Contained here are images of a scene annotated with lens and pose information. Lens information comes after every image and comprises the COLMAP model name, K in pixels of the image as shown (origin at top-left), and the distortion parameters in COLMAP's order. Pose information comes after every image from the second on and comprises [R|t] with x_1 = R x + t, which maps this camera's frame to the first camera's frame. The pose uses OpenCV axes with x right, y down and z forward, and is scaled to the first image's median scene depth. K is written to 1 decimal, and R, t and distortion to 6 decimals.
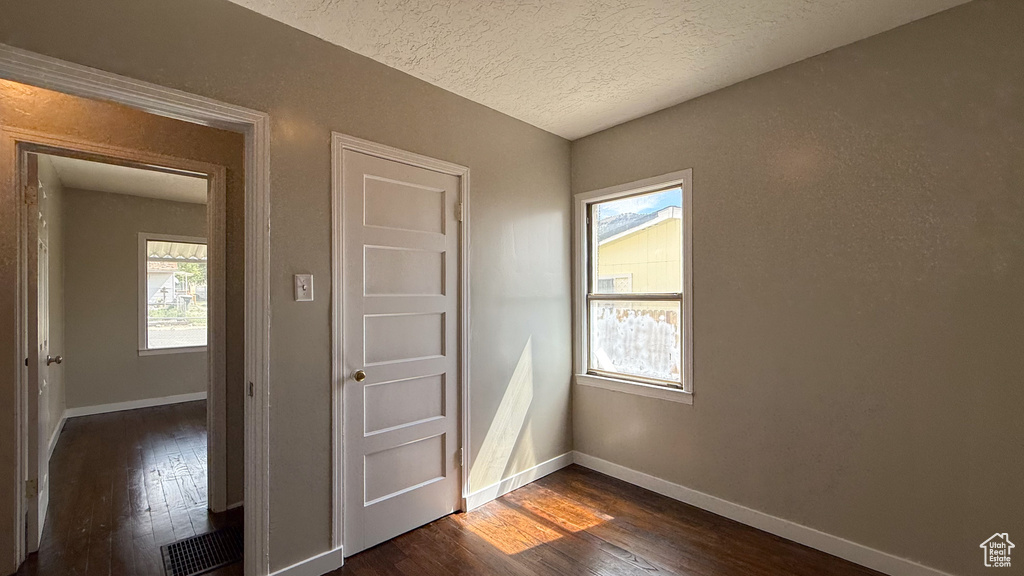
lens RADIAL K [[419.0, 0, 545.7], [0, 419.0, 298.4], [0, 0, 1]] dist [-0.000775, -0.000087]
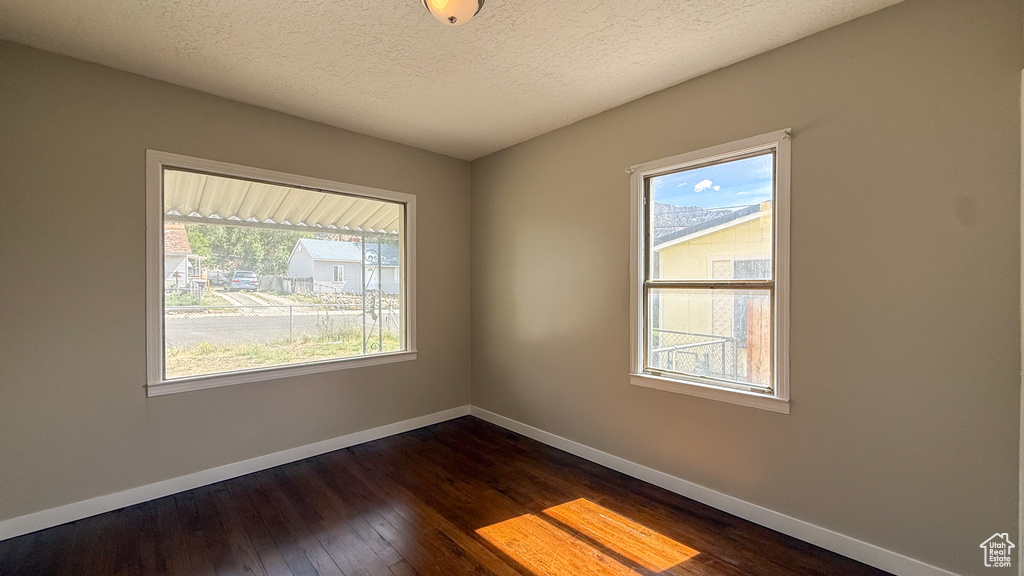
lens RADIAL K [[415.1, 0, 512.0], [0, 415.1, 288.0], [0, 0, 1]] dist [0.000667, -0.000021]
pose [[0.998359, 0.006305, -0.056923, -0.134217], [-0.005956, 0.999962, 0.006292, 0.000609], [0.056960, -0.005942, 0.998359, 0.139328]]
